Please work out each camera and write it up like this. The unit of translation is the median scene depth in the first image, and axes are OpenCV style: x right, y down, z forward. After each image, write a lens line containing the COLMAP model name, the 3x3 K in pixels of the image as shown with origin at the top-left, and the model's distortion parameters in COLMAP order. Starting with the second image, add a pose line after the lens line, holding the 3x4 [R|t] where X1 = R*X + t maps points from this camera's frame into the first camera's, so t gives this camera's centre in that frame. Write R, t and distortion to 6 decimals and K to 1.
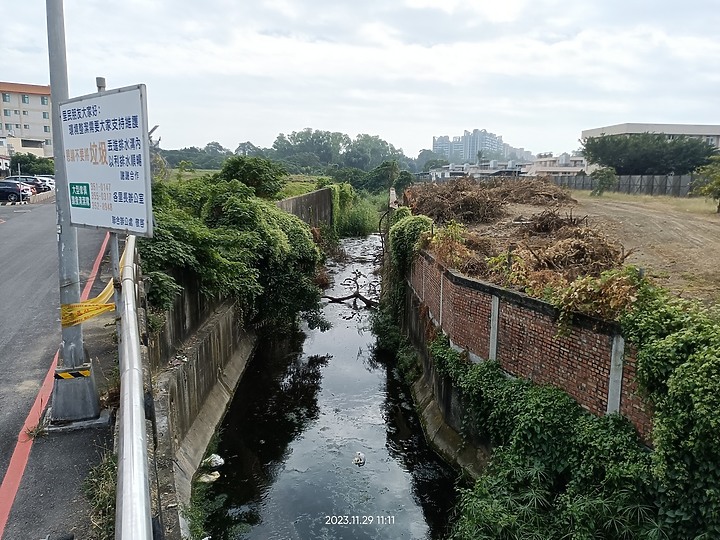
lens RADIAL K [[535.9, 0, 354.8], [0, 535.9, 267.1], [0, 0, 1]] dist [0.015251, -0.016781]
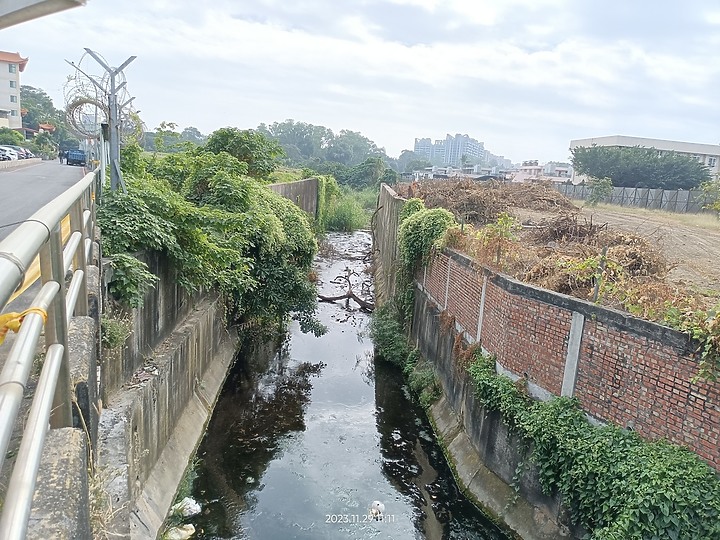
lens RADIAL K [[535.9, 0, 360.9], [0, 535.9, 275.1], [0, 0, 1]] dist [0.015251, -0.016781]
pose [[0.996369, 0.058191, 0.062158, -0.056734], [-0.059339, 0.998097, 0.016787, 0.003604], [-0.061063, -0.020414, 0.997925, 0.157581]]
